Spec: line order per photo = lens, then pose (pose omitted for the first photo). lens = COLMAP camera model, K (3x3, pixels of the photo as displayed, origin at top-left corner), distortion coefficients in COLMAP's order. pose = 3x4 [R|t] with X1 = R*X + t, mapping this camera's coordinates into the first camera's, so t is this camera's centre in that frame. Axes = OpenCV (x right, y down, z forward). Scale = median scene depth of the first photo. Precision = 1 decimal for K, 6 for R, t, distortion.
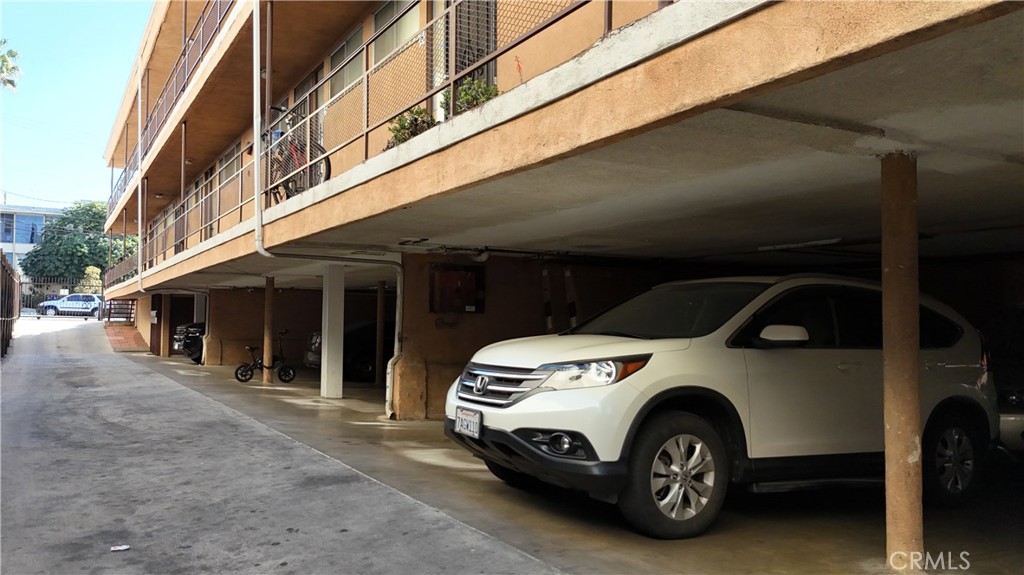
lens RADIAL K [[739.6, 0, 512.0], [0, 739.6, 287.5], [0, 0, 1]] dist [-0.000173, -0.003305]
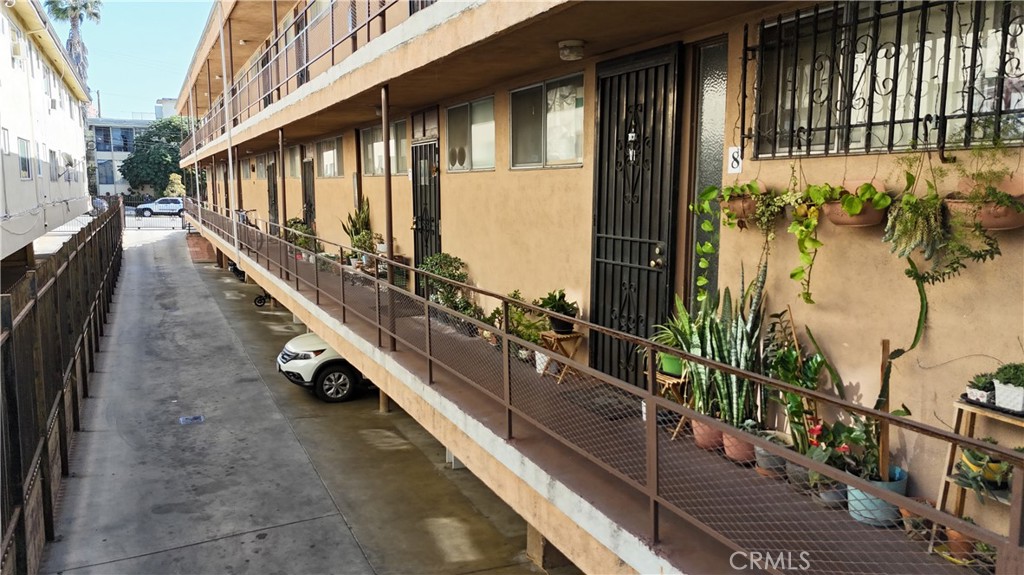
lens RADIAL K [[768.4, 0, 512.0], [0, 768.4, 287.5], [0, 0, 1]] dist [0.005226, 0.001268]
pose [[0.992988, 0.011441, -0.117663, 0.795867], [0.010536, 0.982781, 0.184475, -0.447935], [0.117748, -0.184421, 0.975769, -1.219391]]
